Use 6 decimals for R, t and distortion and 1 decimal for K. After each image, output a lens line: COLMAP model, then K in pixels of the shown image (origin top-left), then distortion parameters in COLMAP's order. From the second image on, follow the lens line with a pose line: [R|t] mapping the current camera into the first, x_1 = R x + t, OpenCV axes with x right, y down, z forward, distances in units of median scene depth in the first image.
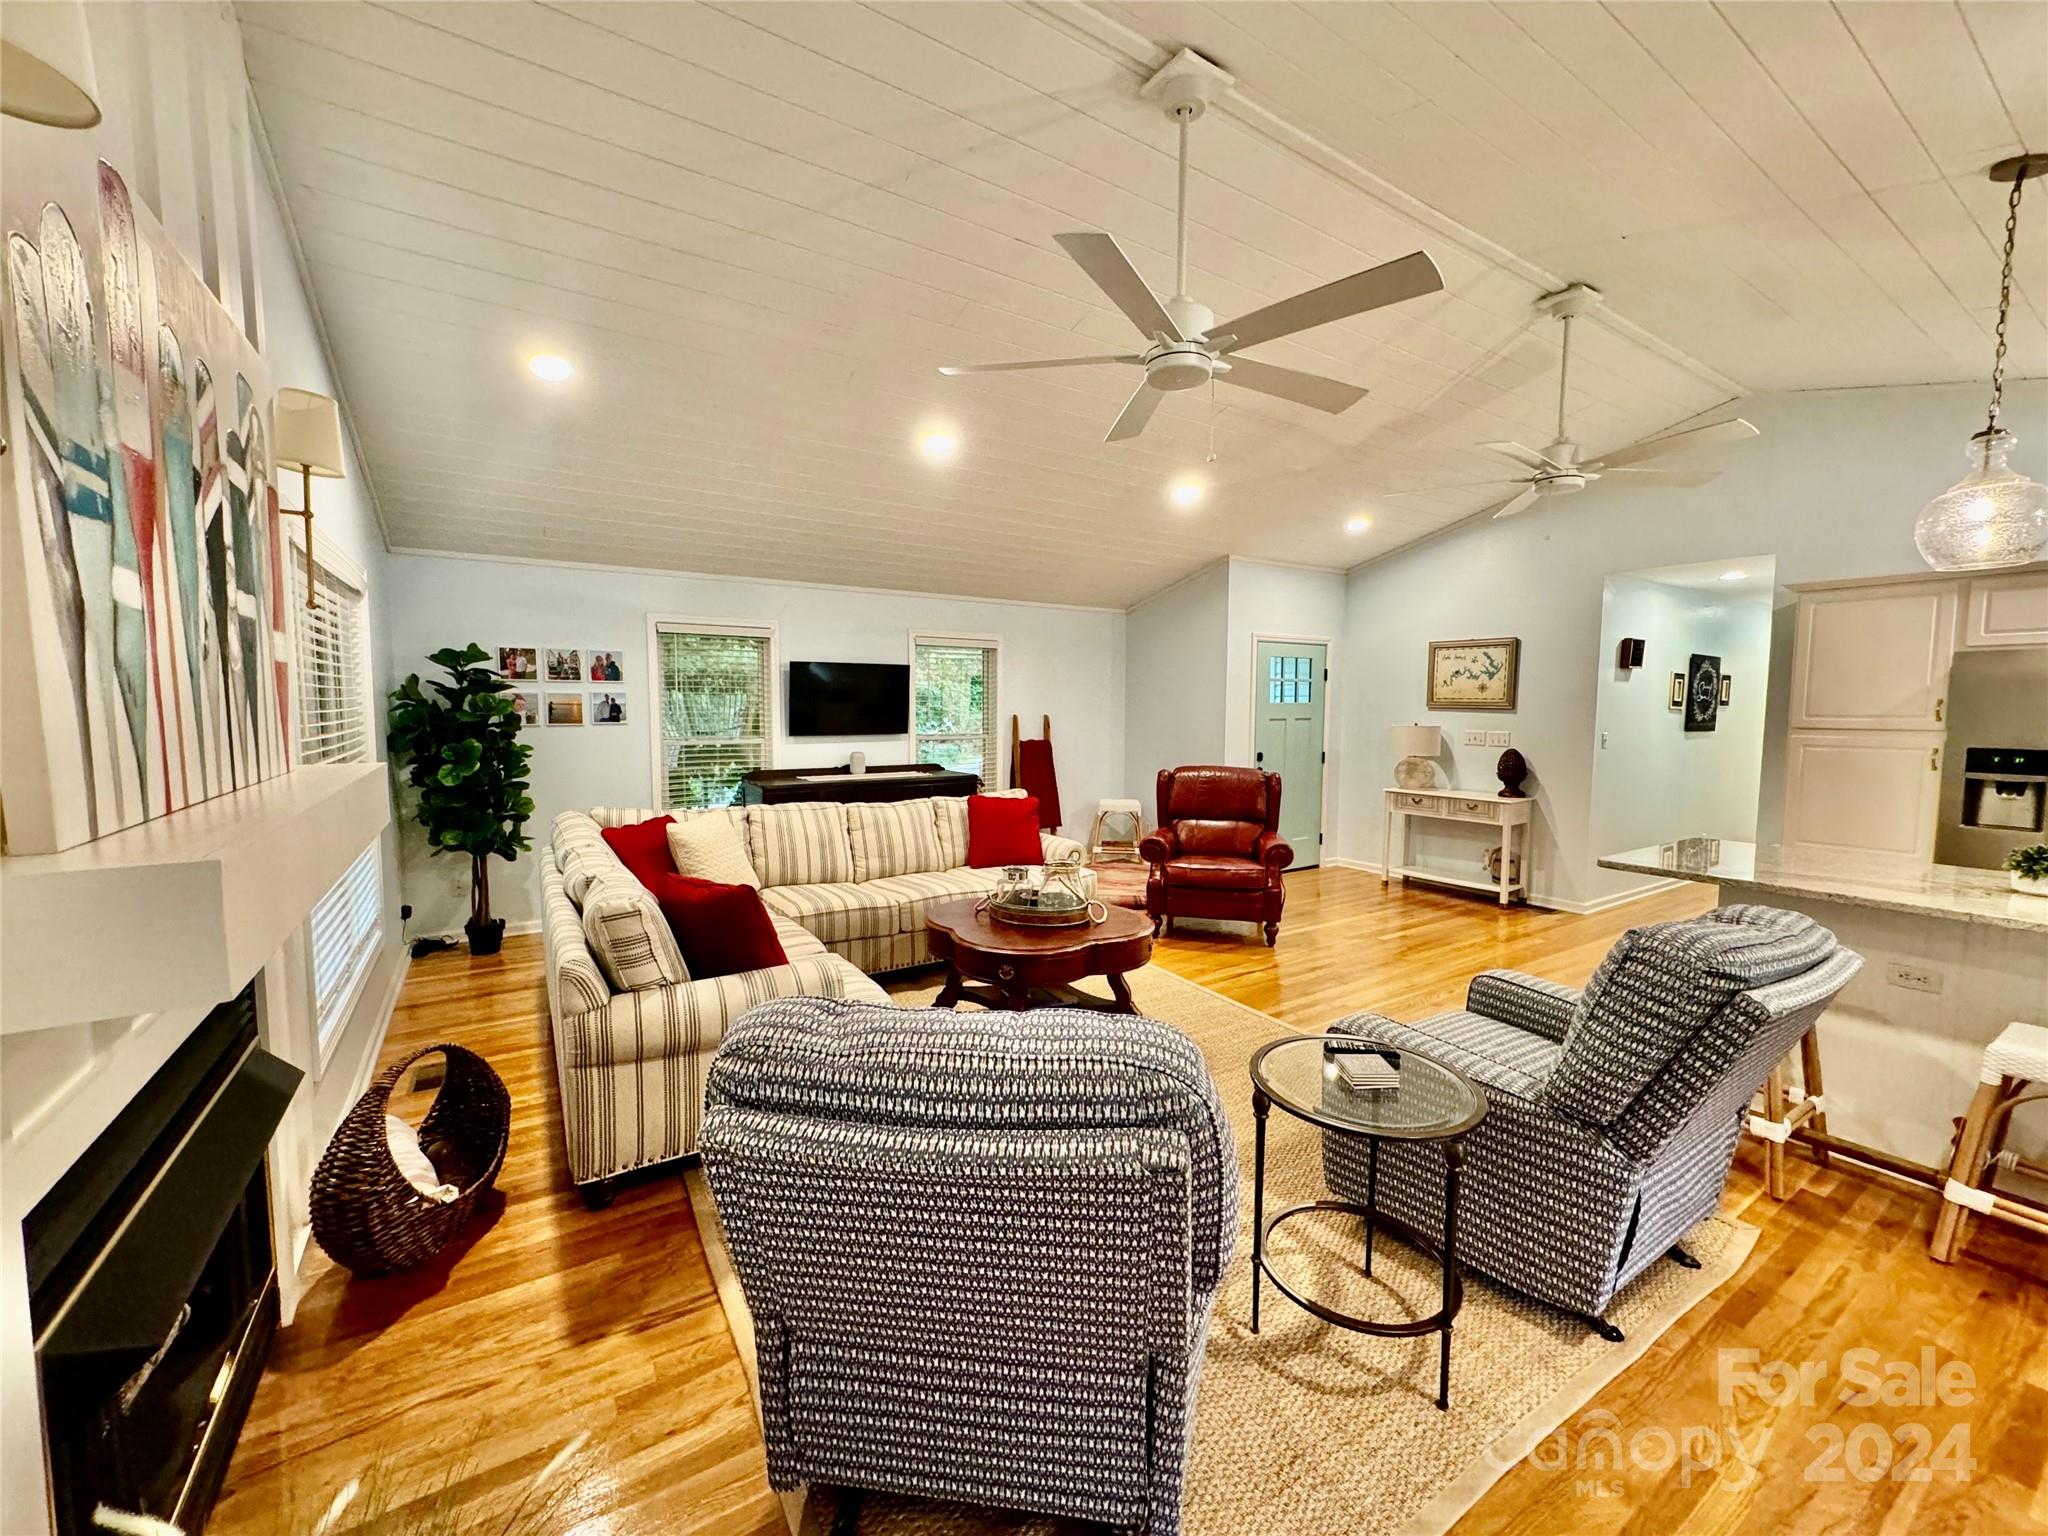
lens RADIAL K [[816.0, 0, 1023.7], [0, 816.0, 767.0], [0, 0, 1]] dist [-0.002716, 0.000476]
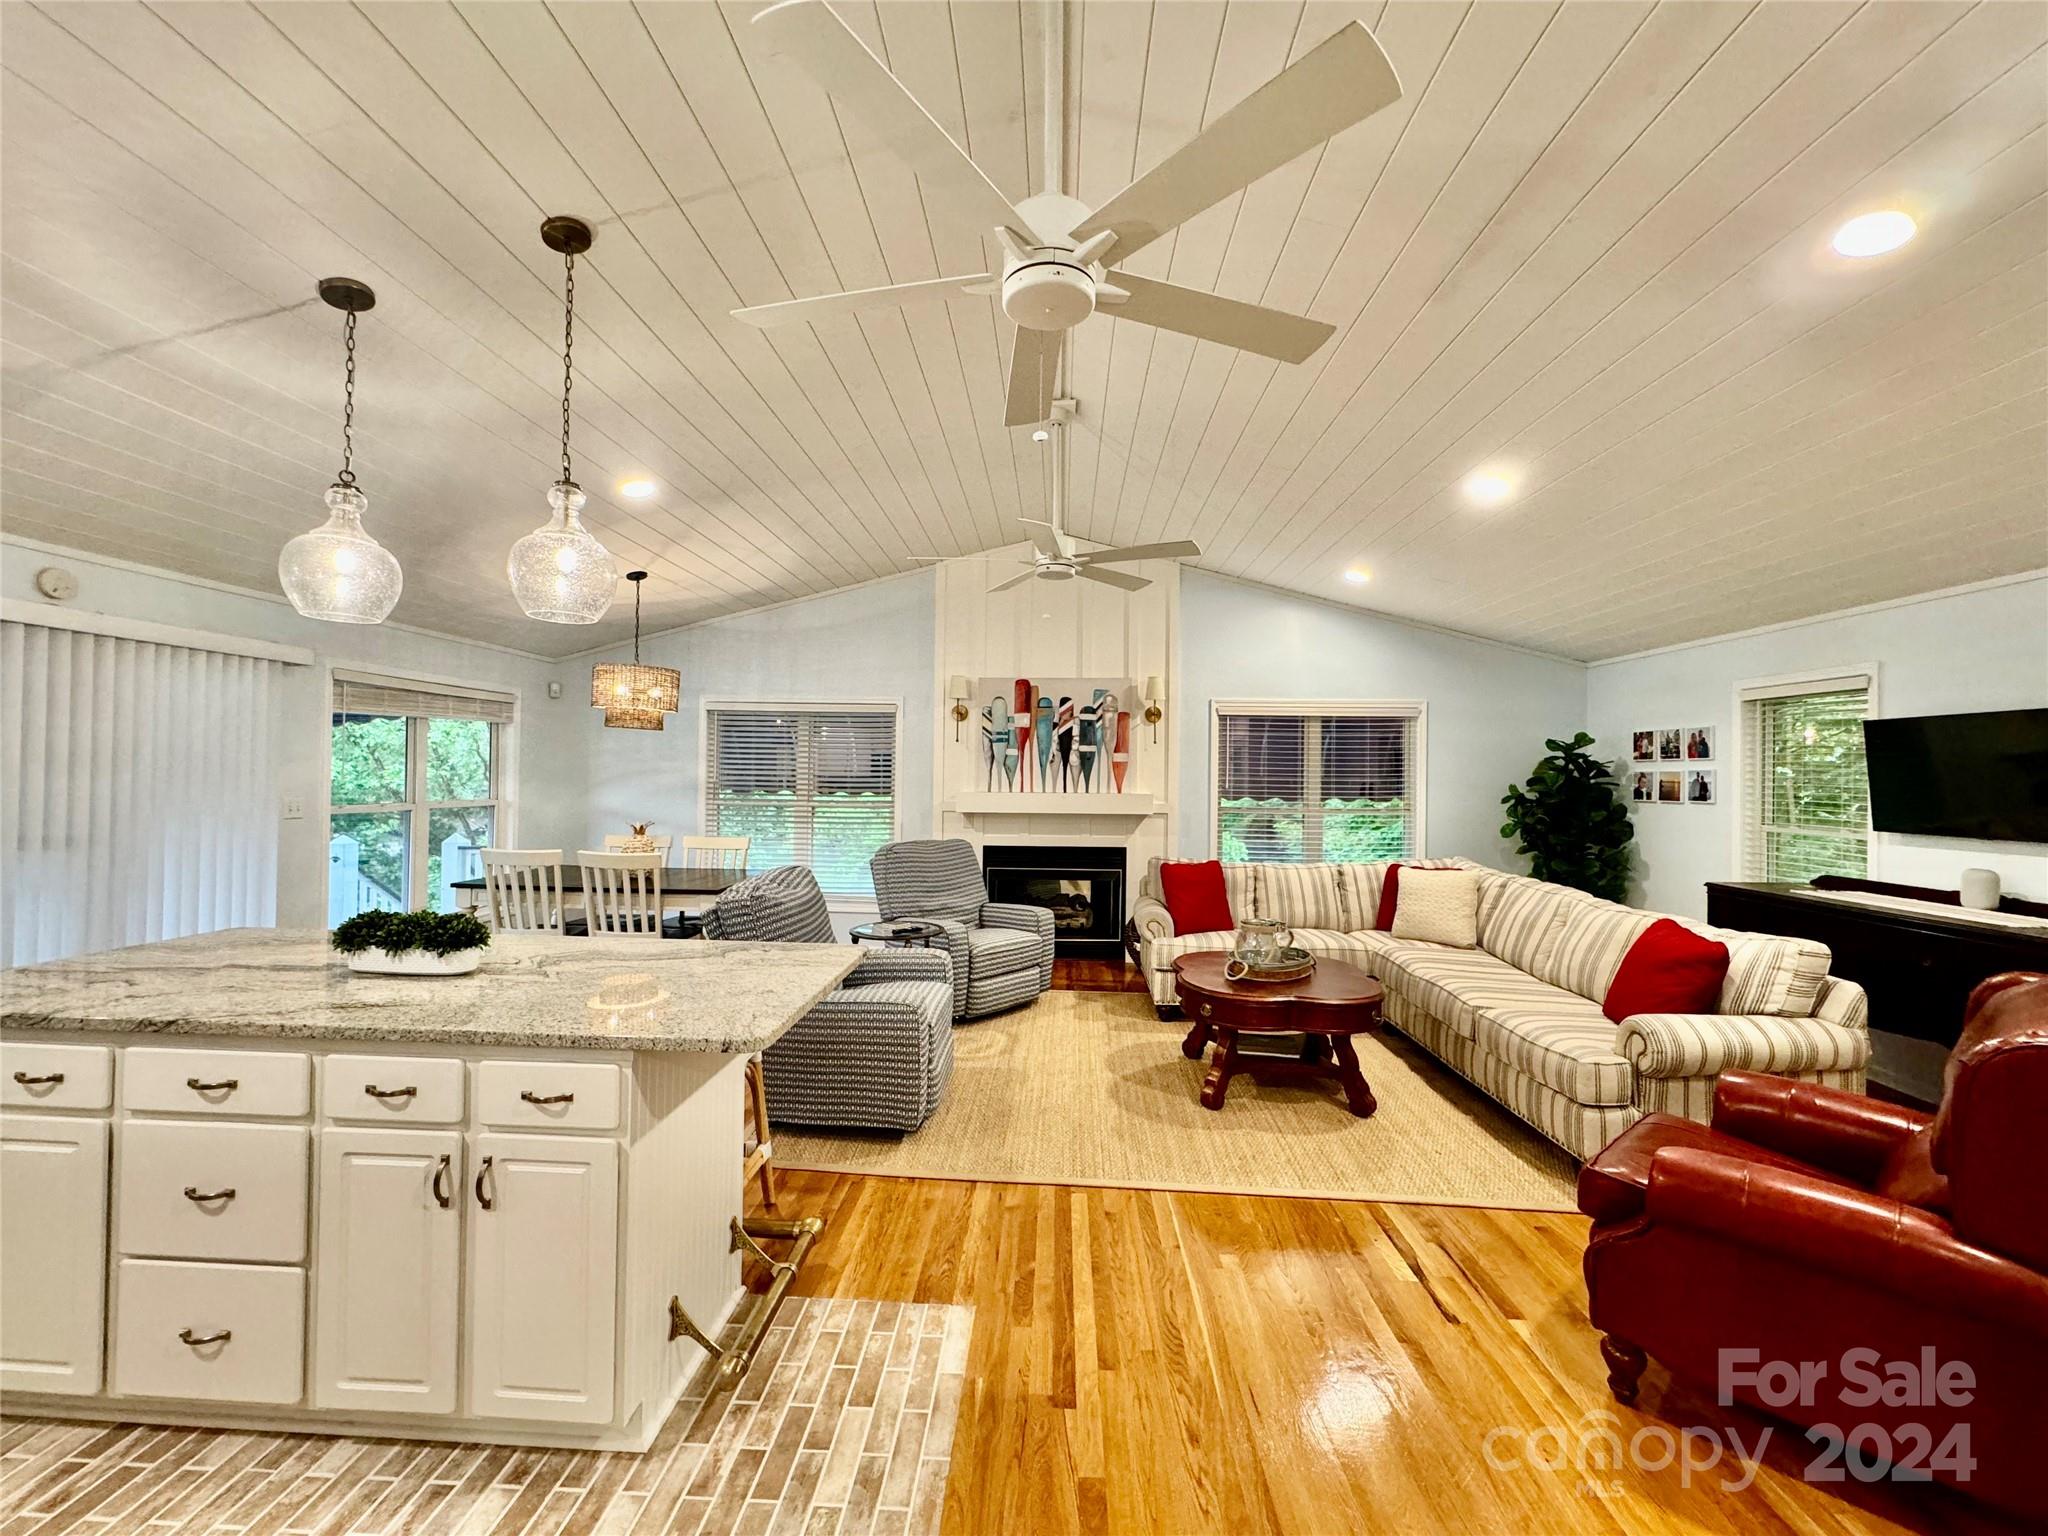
lens RADIAL K [[816.0, 0, 1023.3], [0, 816.0, 767.3], [0, 0, 1]] dist [-0.002716, 0.000476]
pose [[-0.577515, -0.018285, -0.816176, 0.642809], [-0.078614, 0.996349, 0.033305, -0.055975], [0.812587, 0.083397, -0.576843, 0.790291]]
